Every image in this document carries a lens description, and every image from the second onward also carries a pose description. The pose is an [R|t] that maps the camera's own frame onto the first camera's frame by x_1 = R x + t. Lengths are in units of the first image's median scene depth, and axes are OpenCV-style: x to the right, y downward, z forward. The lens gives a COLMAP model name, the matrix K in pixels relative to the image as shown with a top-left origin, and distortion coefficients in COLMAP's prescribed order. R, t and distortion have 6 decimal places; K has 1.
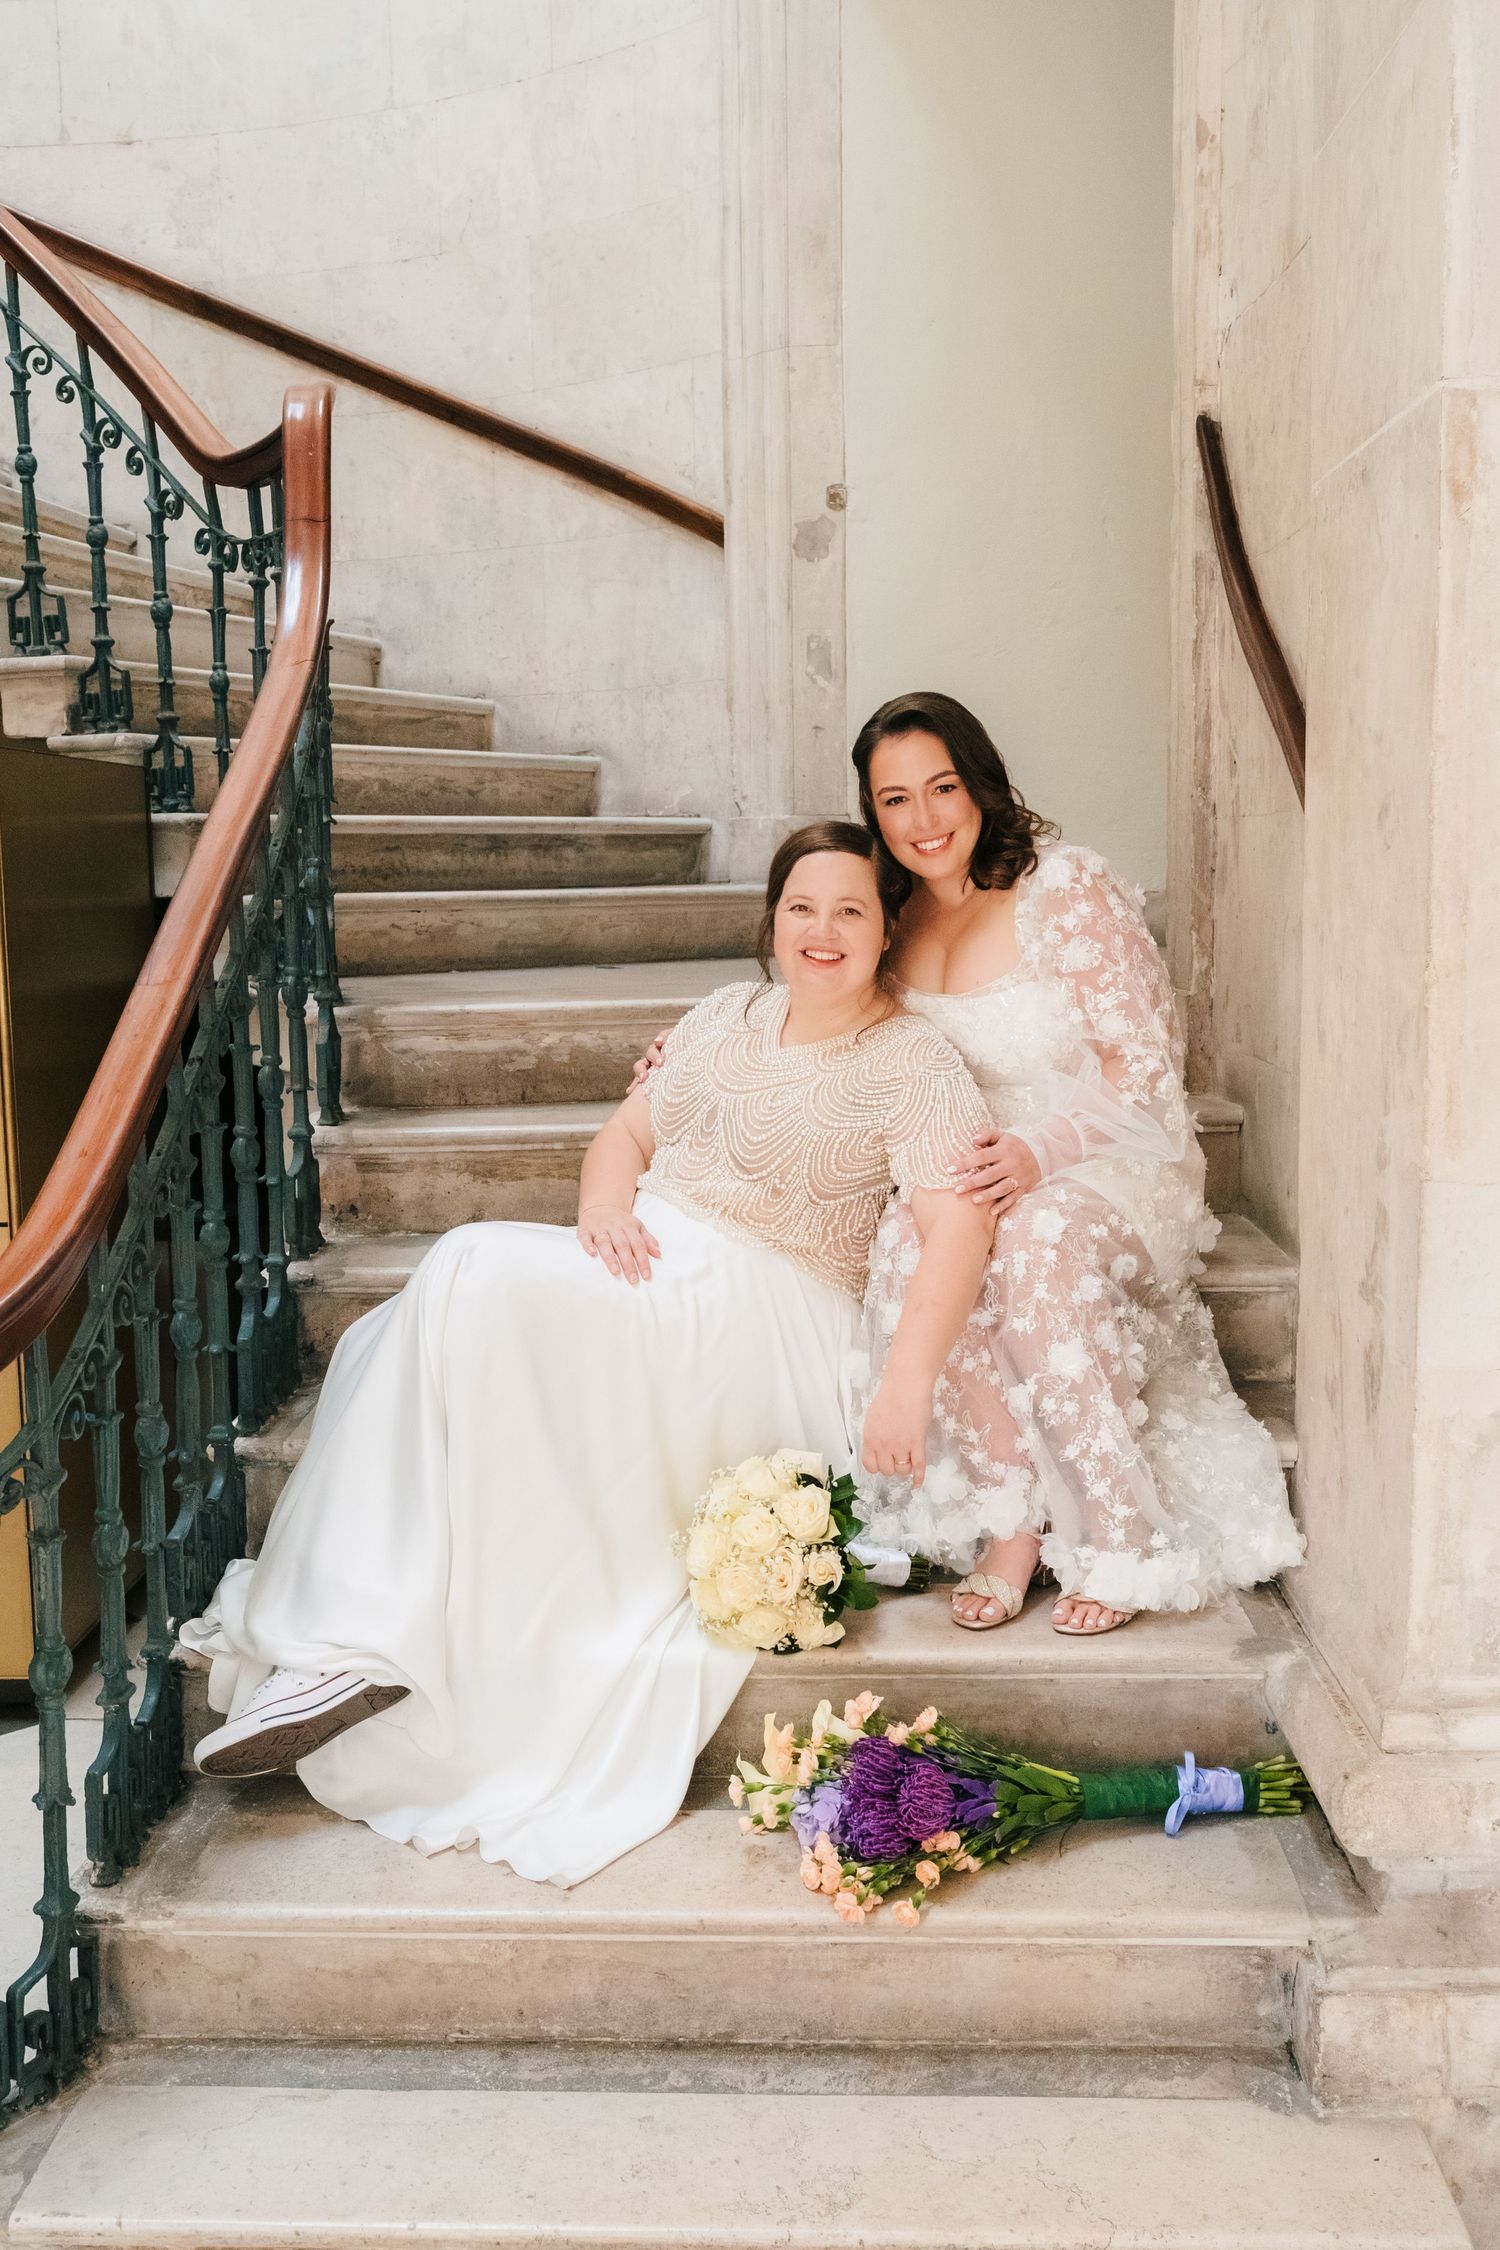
lens RADIAL K [[2095.5, 0, 749.7], [0, 2095.5, 1120.8], [0, 0, 1]] dist [-0.000615, 0.000000]
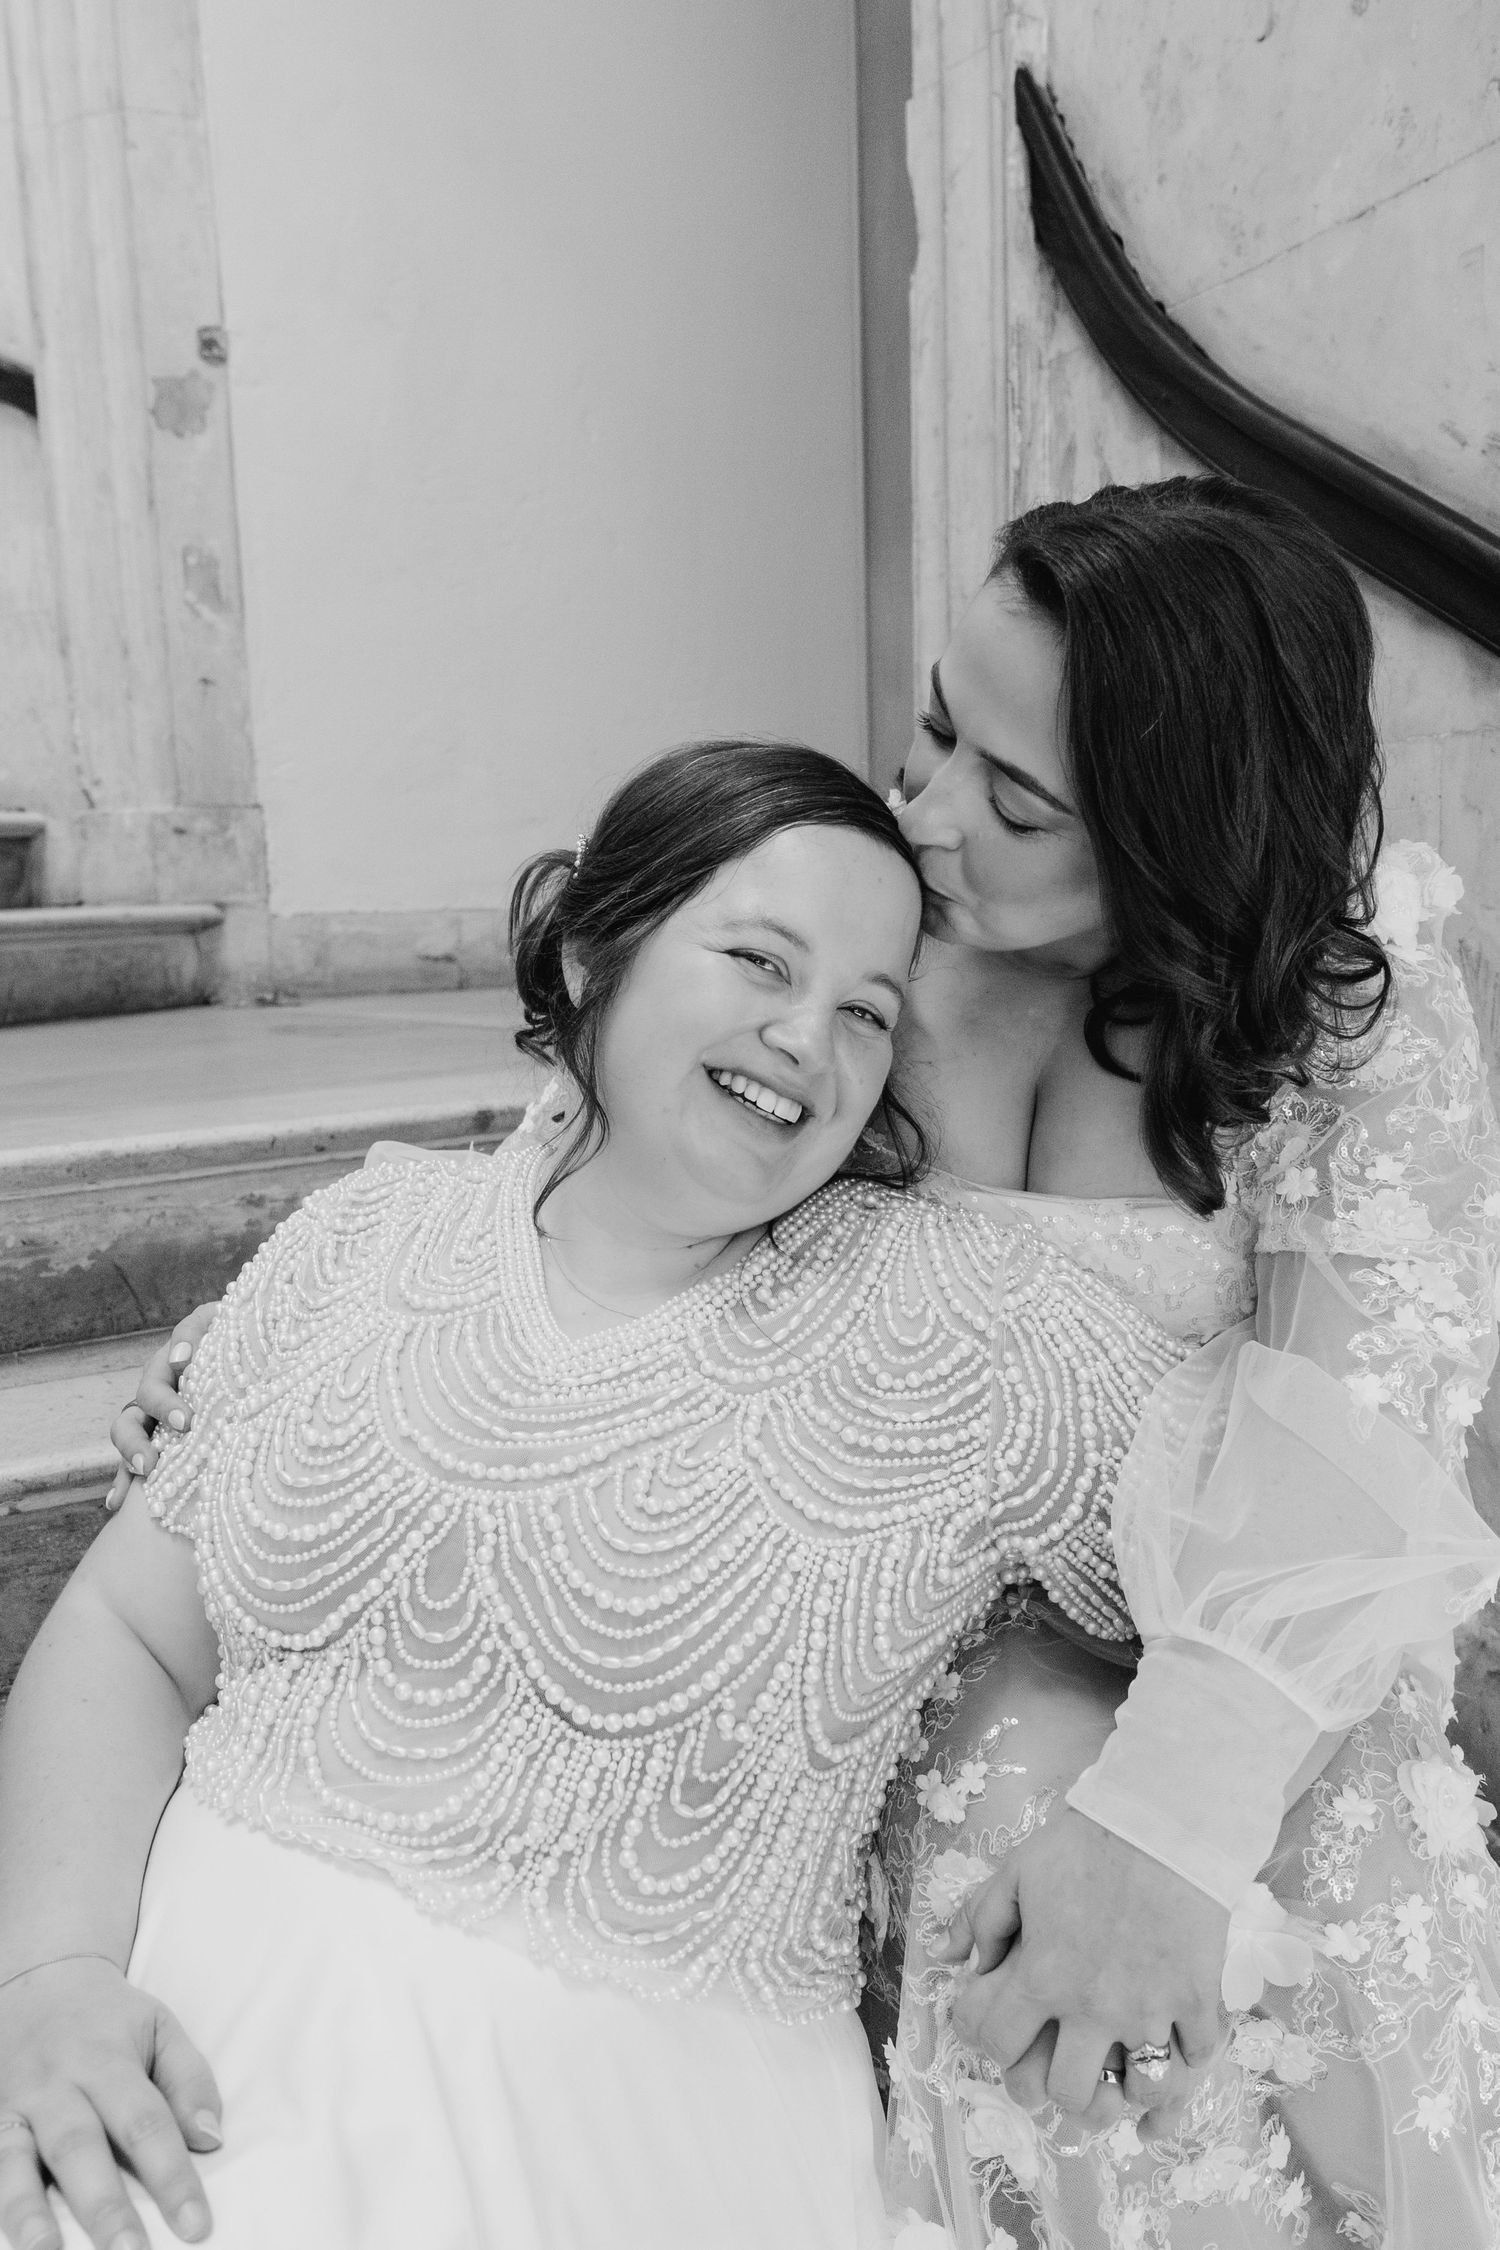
lens RADIAL K [[1692.2, 0, 746.7], [0, 1692.2, 1134.6], [0, 0, 1]] dist [0.004018, 0.002045]
pose [[0.912168, -0.075152, 0.402868, -0.042641], [0.065824, 0.997146, 0.036970, -0.045132], [-0.404496, -0.007205, 0.914511, 0.407917]]
